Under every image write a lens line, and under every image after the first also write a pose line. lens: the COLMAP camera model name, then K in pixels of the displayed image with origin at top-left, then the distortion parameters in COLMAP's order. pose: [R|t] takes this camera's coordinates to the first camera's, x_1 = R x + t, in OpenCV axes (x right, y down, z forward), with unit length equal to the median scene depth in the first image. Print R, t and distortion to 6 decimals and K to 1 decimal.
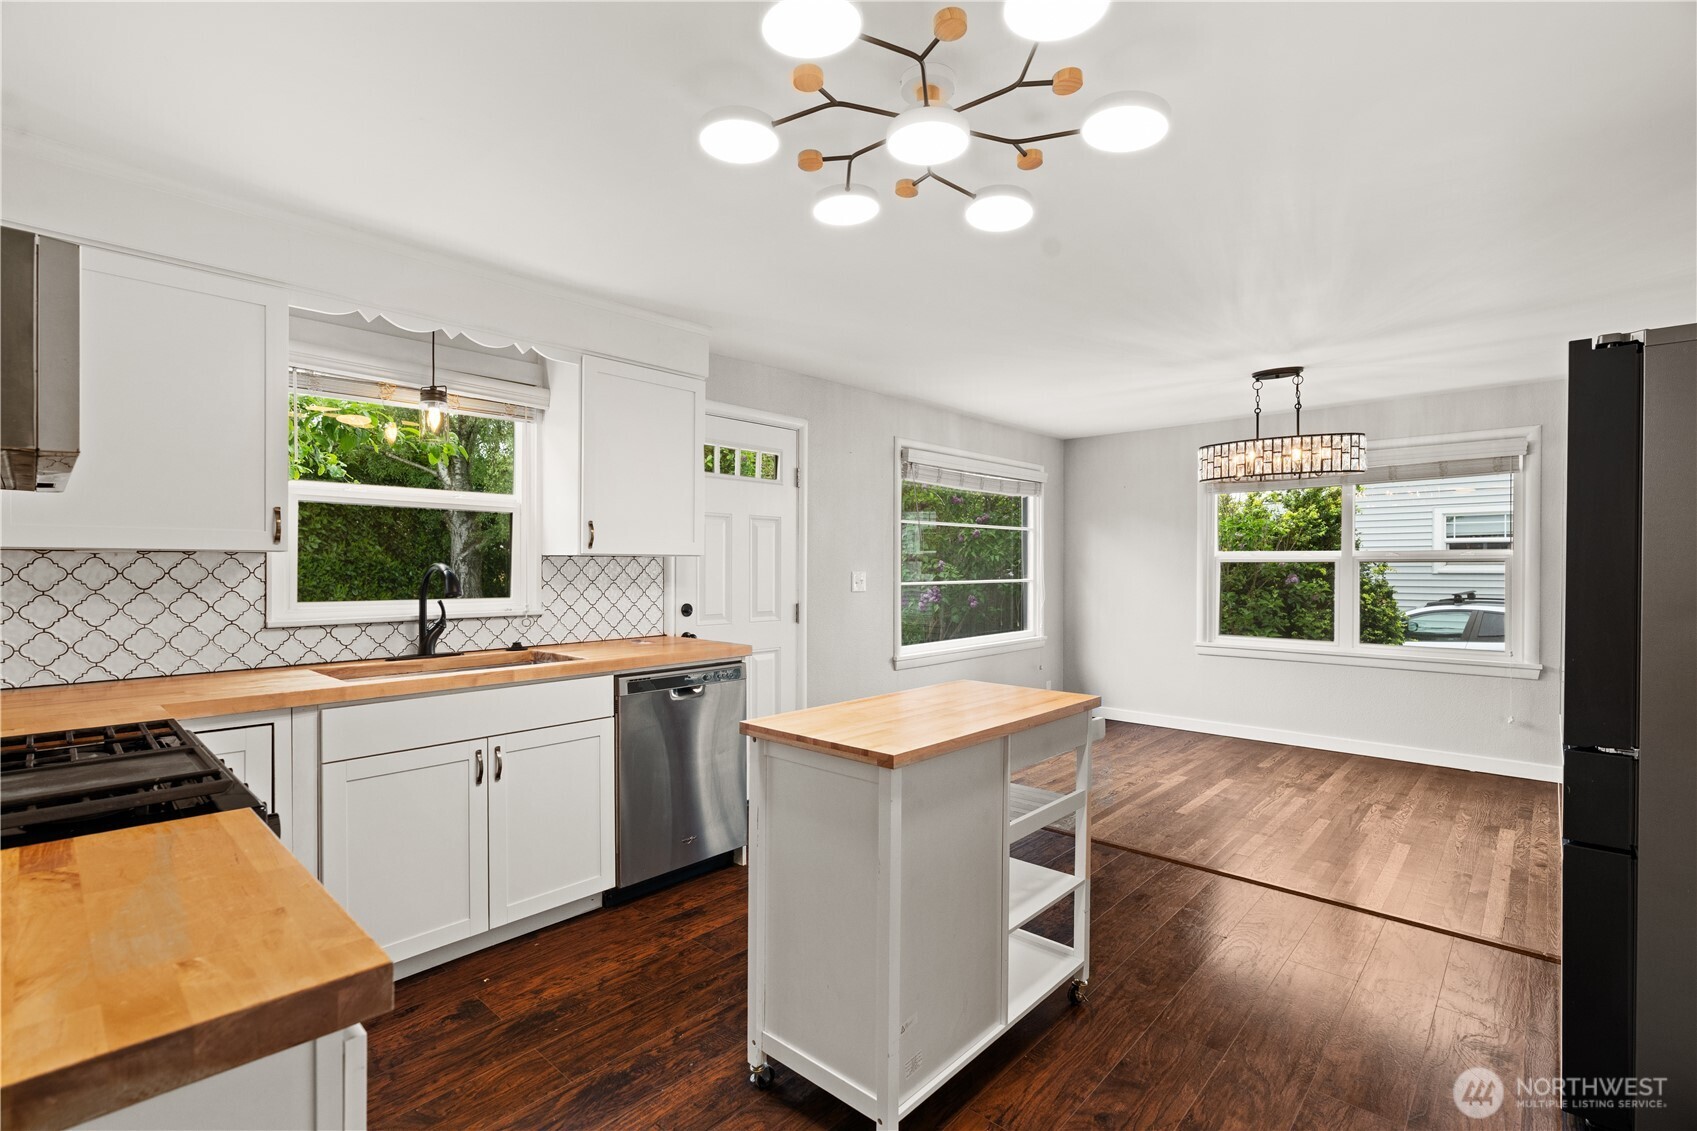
lens RADIAL K [[786.2, 0, 841.8], [0, 786.2, 569.3], [0, 0, 1]] dist [0.001058, 0.000122]
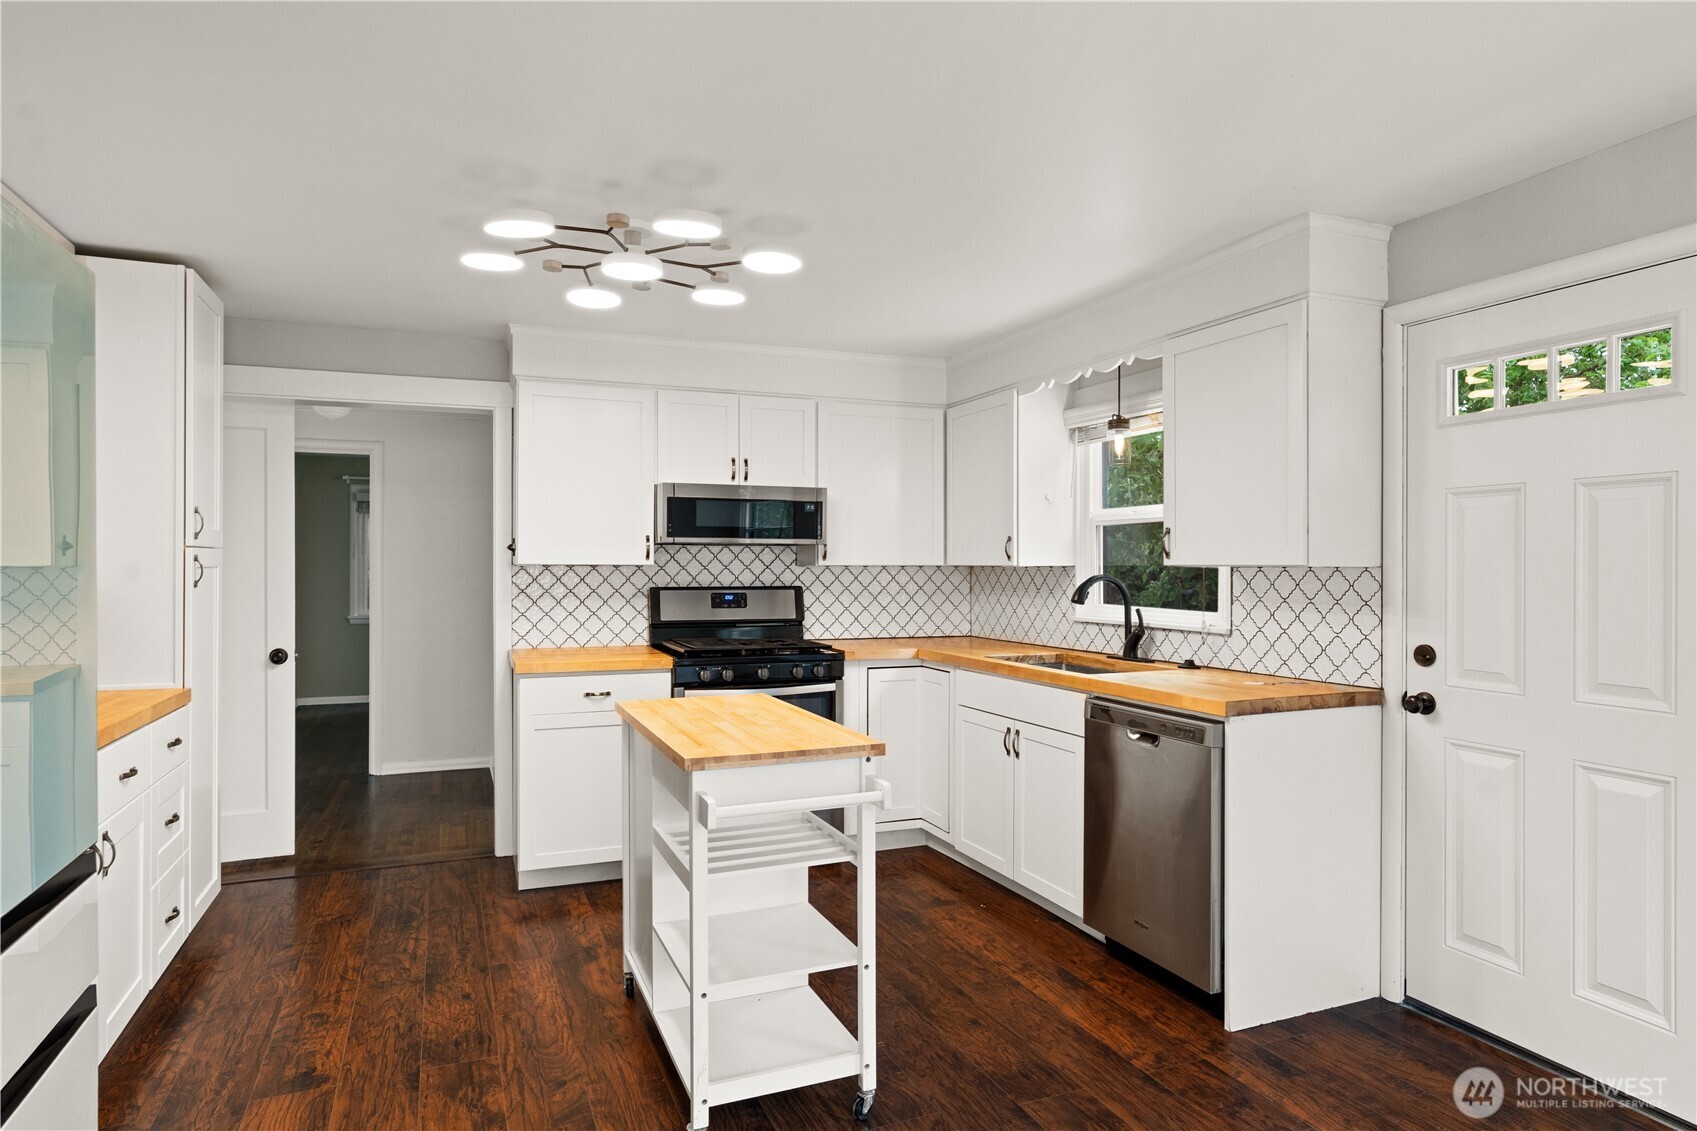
lens RADIAL K [[975.8, 0, 844.7], [0, 975.8, 566.2], [0, 0, 1]] dist [0.000398, 0.000089]
pose [[-0.426037, -0.003211, -0.904700, 0.936672], [-0.009211, 0.999957, 0.000788, -0.017537], [0.904659, 0.008669, -0.426049, 1.297822]]
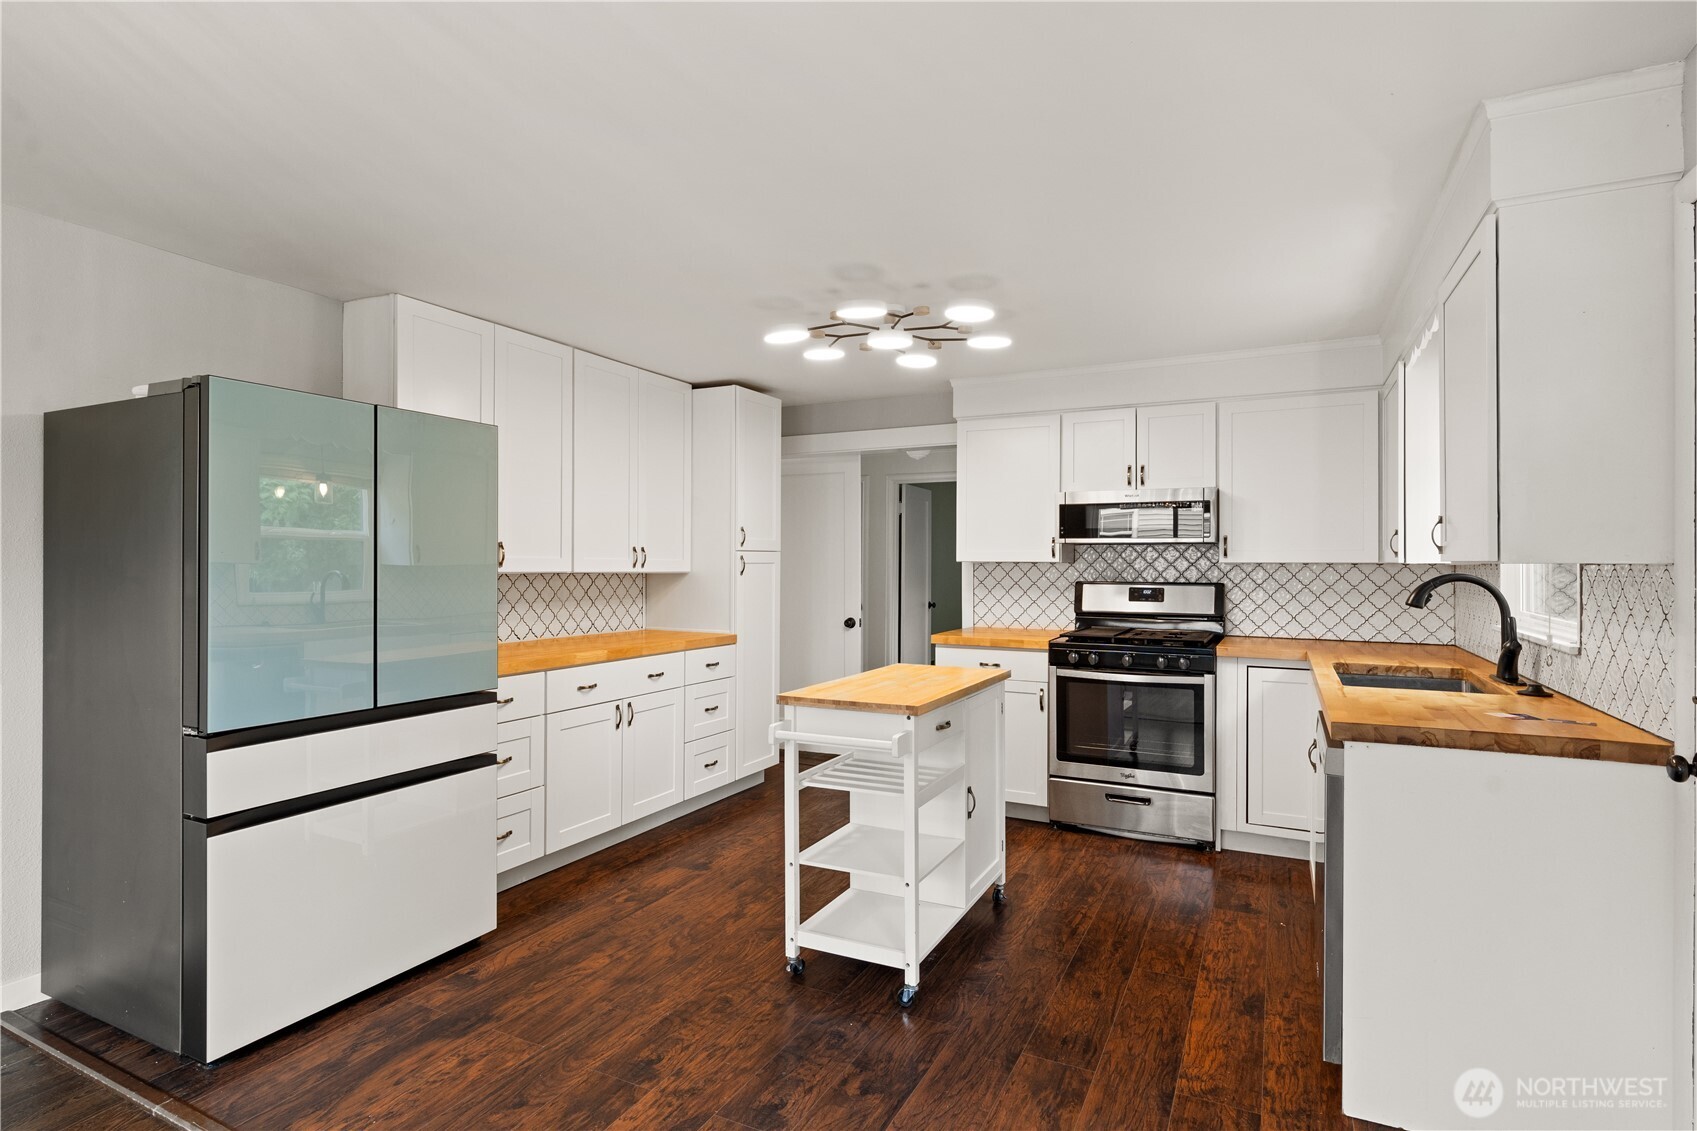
lens RADIAL K [[867.9, 0, 846.0], [0, 867.9, 561.1], [0, 0, 1]] dist [0.000189, 0.000587]
pose [[-0.961242, -0.006077, -0.275640, 0.481546], [-0.007762, 0.999957, 0.005025, -0.022554], [0.275598, 0.006970, -0.961248, 1.840449]]
